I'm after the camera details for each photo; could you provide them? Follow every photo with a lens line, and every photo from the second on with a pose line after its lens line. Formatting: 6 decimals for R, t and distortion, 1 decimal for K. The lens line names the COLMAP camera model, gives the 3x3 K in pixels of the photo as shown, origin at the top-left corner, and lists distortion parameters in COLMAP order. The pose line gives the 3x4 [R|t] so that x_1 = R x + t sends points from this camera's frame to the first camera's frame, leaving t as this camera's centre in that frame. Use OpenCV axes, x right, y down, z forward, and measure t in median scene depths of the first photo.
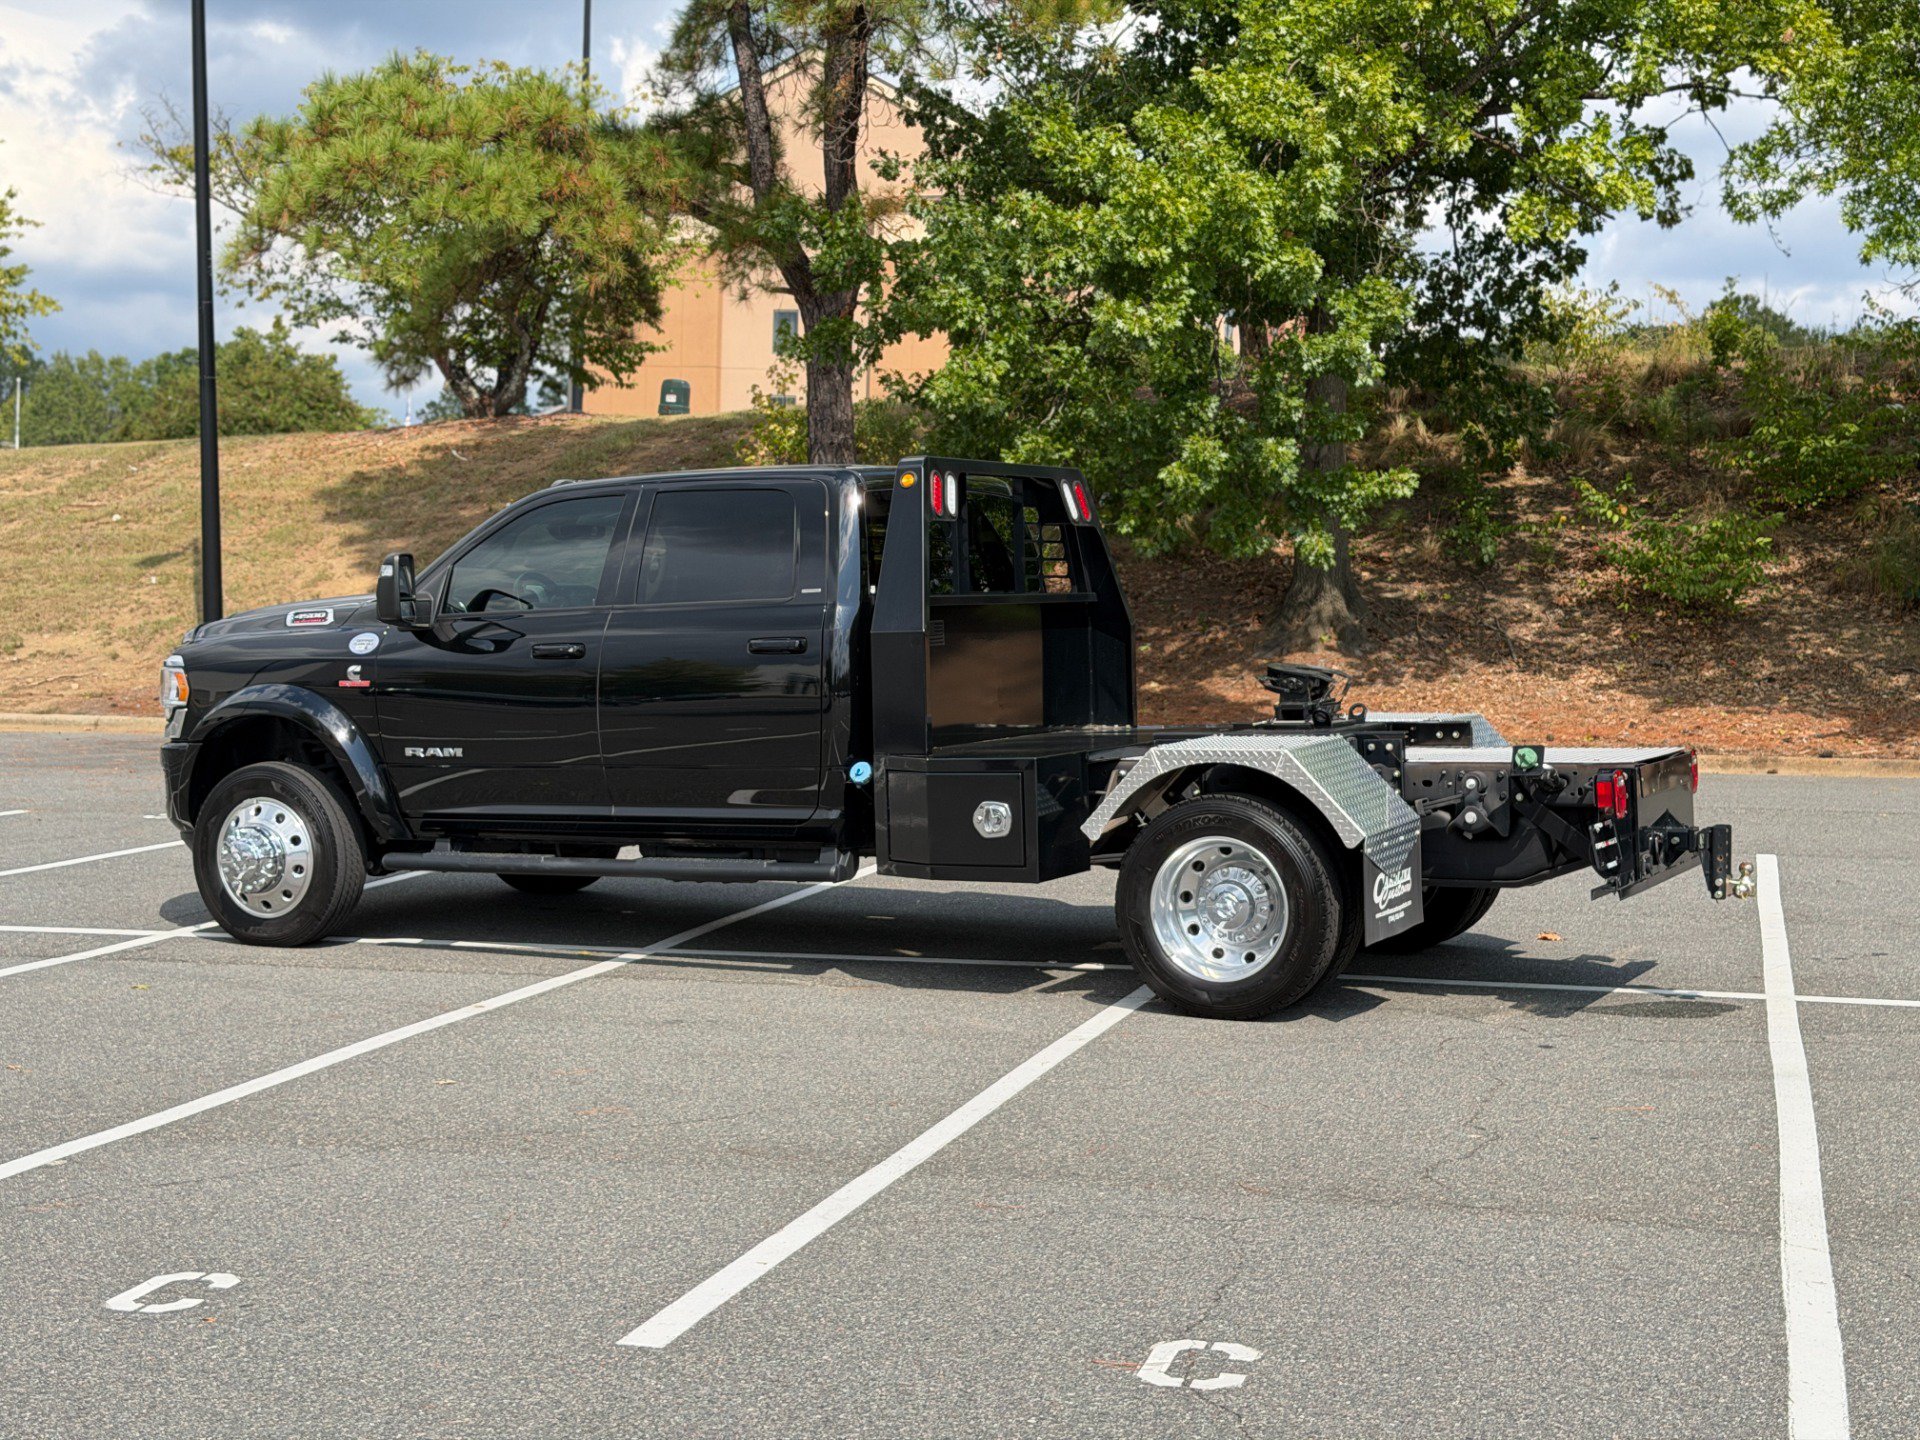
lens RADIAL K [[2668.7, 0, 948.2], [0, 2668.7, 723.6], [0, 0, 1]] dist [0.127784, 0.000000]
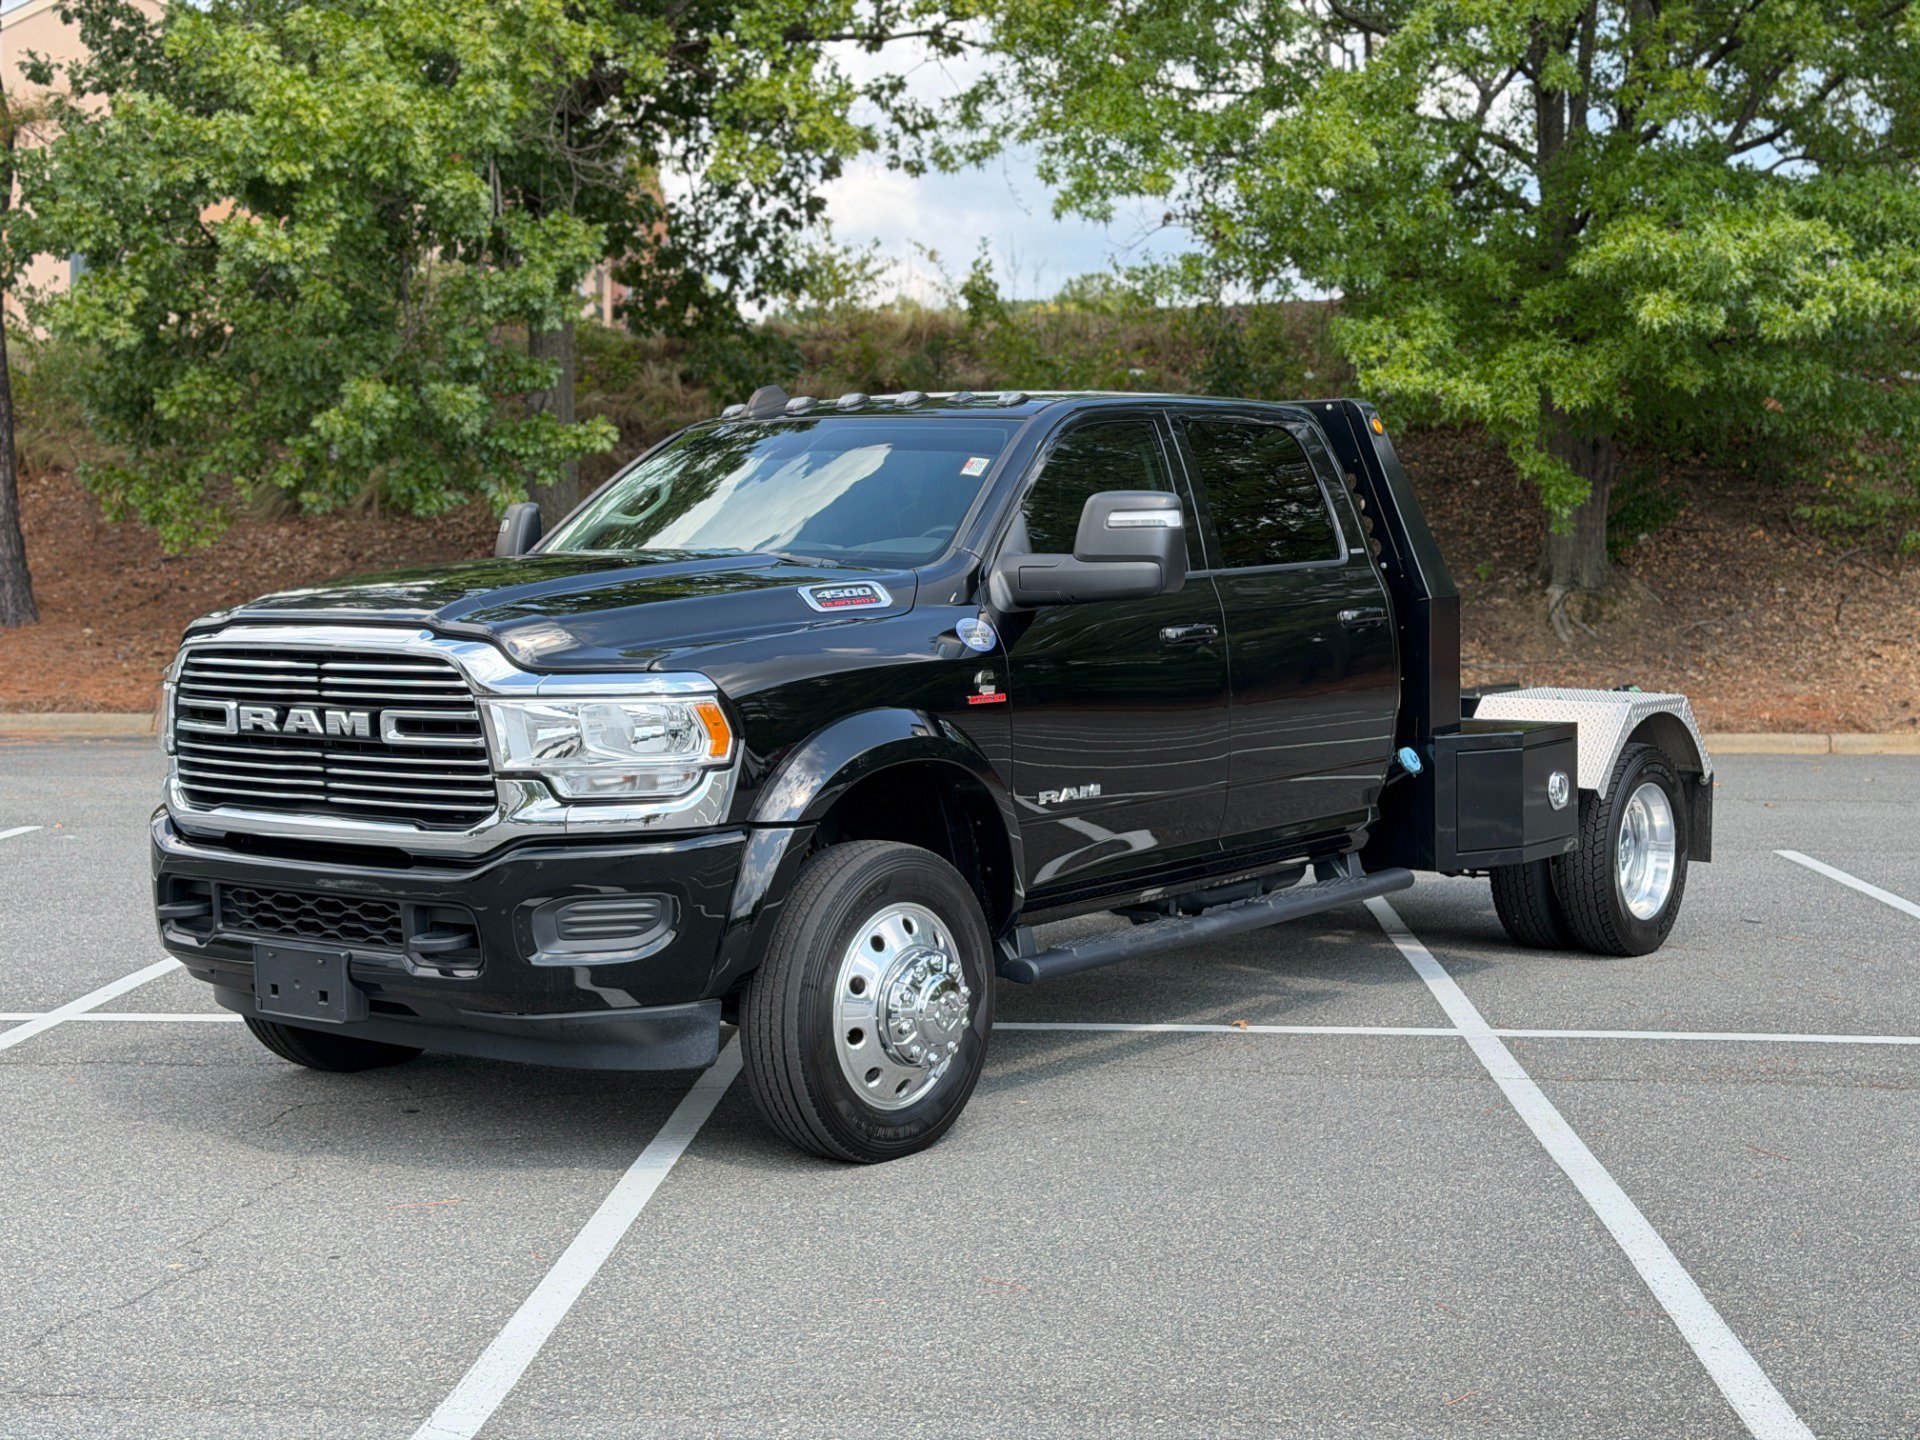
lens RADIAL K [[2668.7, 0, 971.4], [0, 2668.7, 714.7], [0, 0, 1]] dist [0.127784, 0.000000]
pose [[0.972929, -0.011970, 0.230793, 0.079068], [0.009511, 0.999886, 0.011765, -0.003155], [-0.230908, -0.009251, 0.972932, 0.069418]]
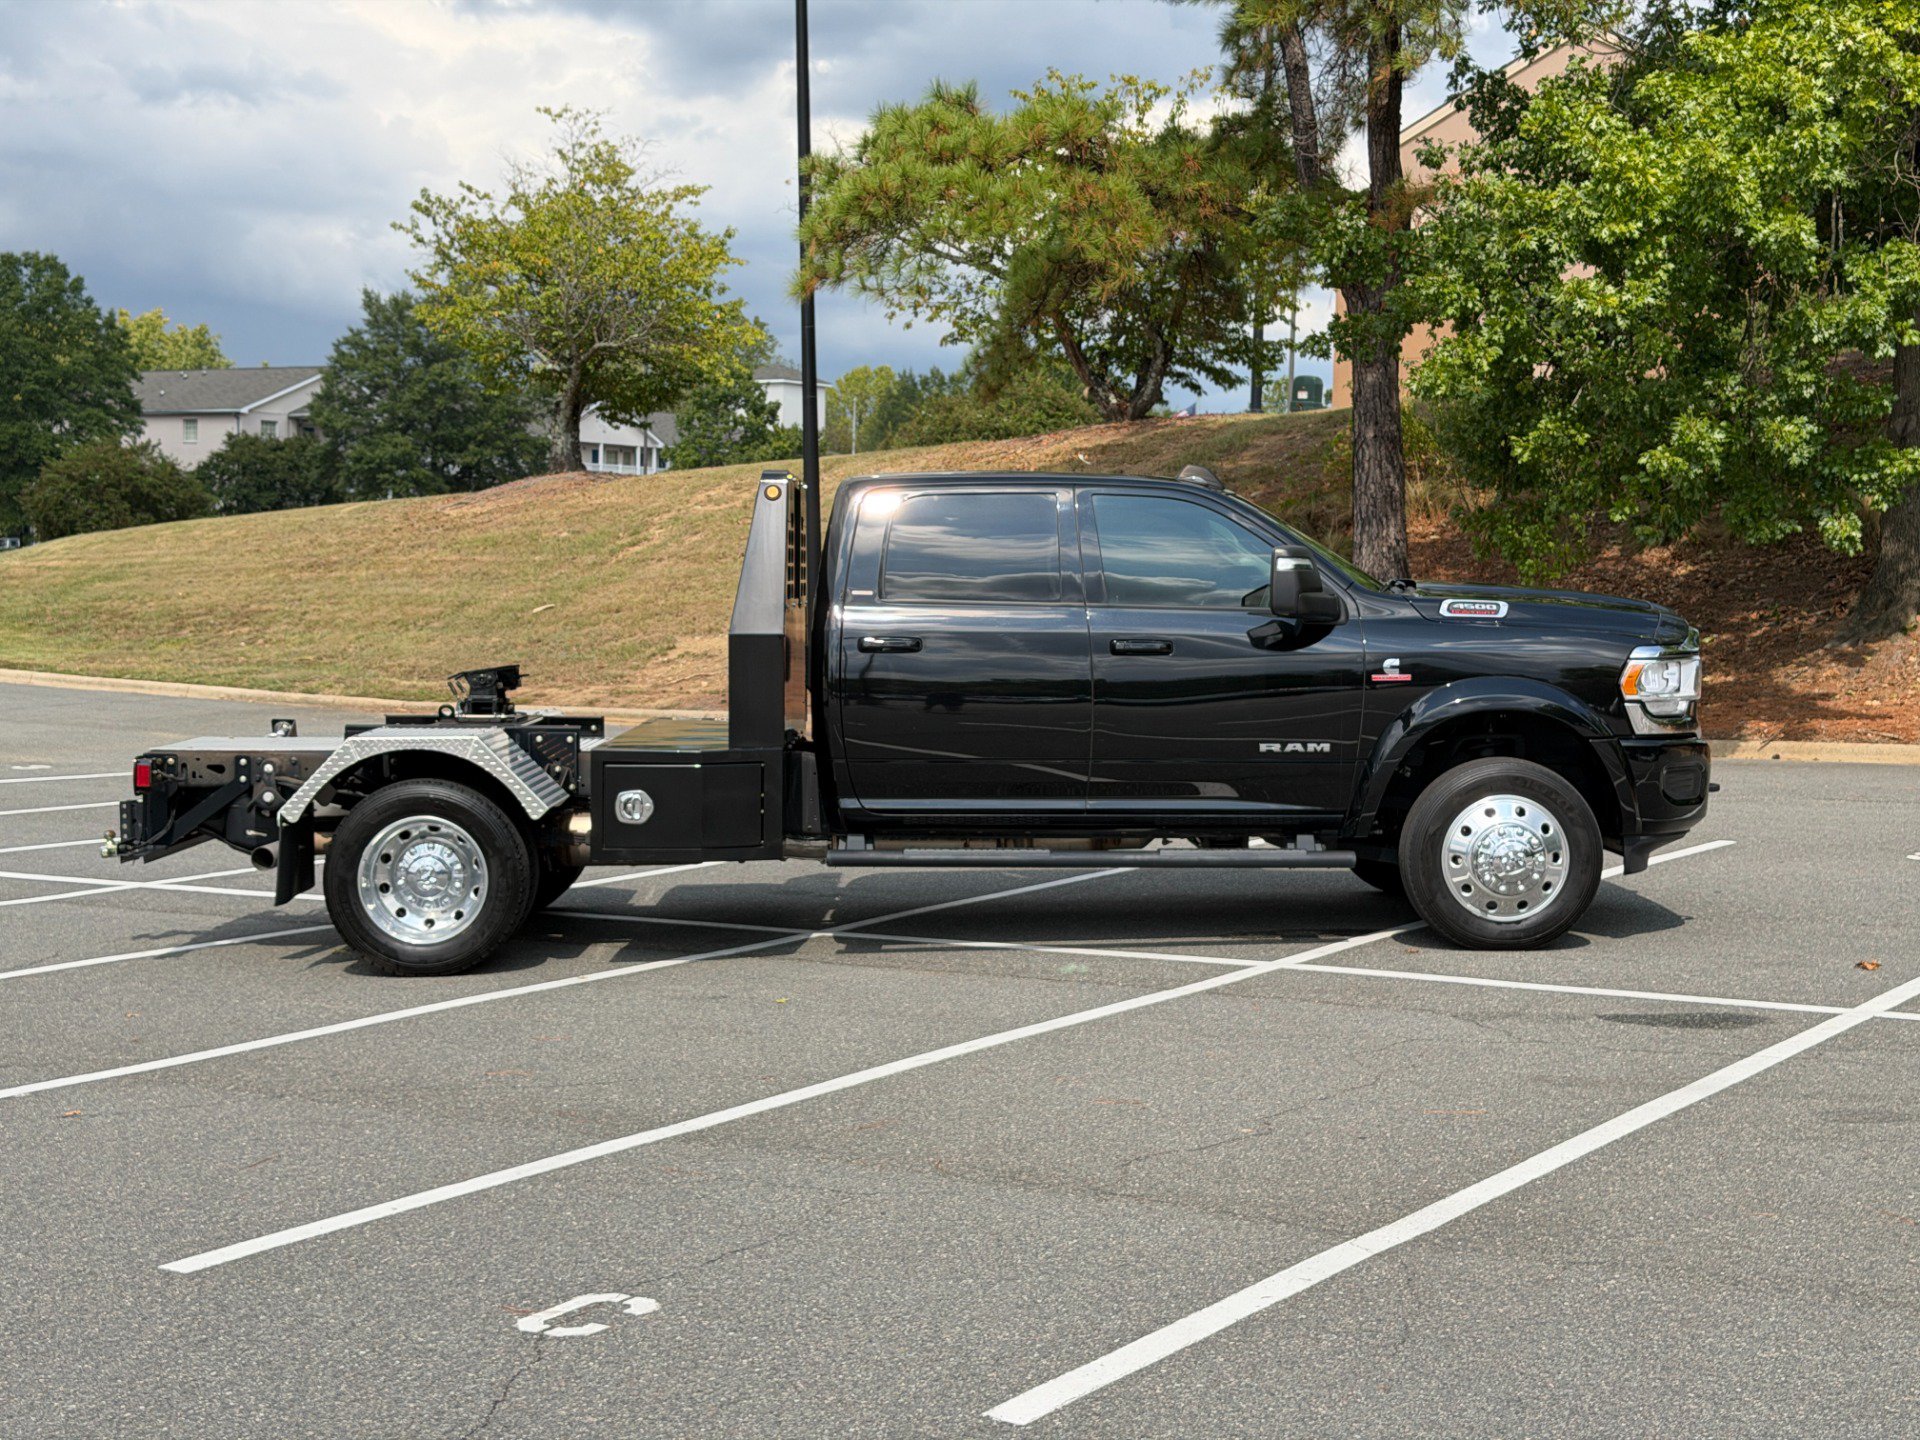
lens RADIAL K [[2668.7, 0, 951.6], [0, 2668.7, 712.6], [0, 0, 1]] dist [0.127784, 0.000000]
pose [[0.952473, 0.000098, -0.304623, 0.130088], [-0.000869, 0.999997, -0.002394, 0.000054], [0.304622, 0.002545, 0.952470, 0.007104]]
